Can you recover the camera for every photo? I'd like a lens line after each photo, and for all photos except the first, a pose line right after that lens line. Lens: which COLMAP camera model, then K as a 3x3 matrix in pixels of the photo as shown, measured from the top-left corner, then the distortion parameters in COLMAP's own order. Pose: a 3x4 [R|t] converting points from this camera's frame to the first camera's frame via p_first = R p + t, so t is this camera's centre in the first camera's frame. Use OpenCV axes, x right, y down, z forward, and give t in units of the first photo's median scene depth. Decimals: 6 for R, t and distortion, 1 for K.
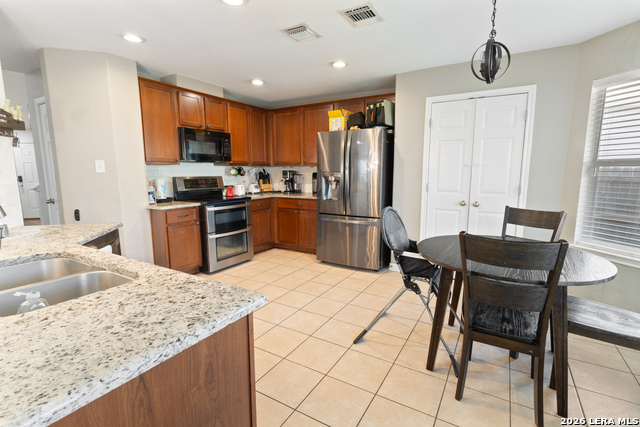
lens RADIAL K [[306.2, 0, 317.2], [0, 306.2, 213.7], [0, 0, 1]] dist [0.000142, -0.000335]
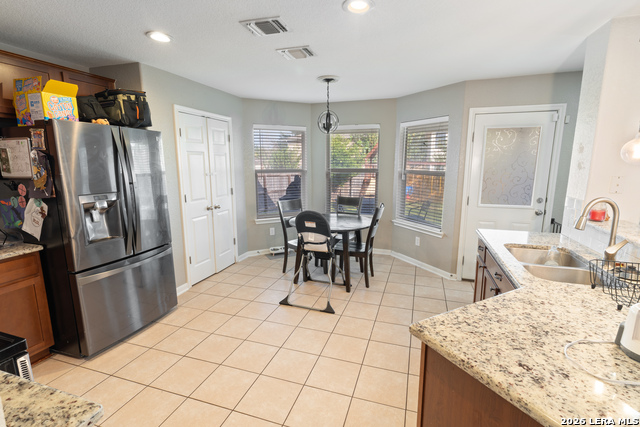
lens RADIAL K [[306.2, 0, 317.4], [0, 306.2, 214.7], [0, 0, 1]] dist [0.000142, -0.000335]
pose [[-0.227493, -0.165120, 0.959678, -0.705195], [0.145736, 0.968646, 0.201210, -0.177436], [-0.962813, 0.185633, -0.196296, 0.828652]]
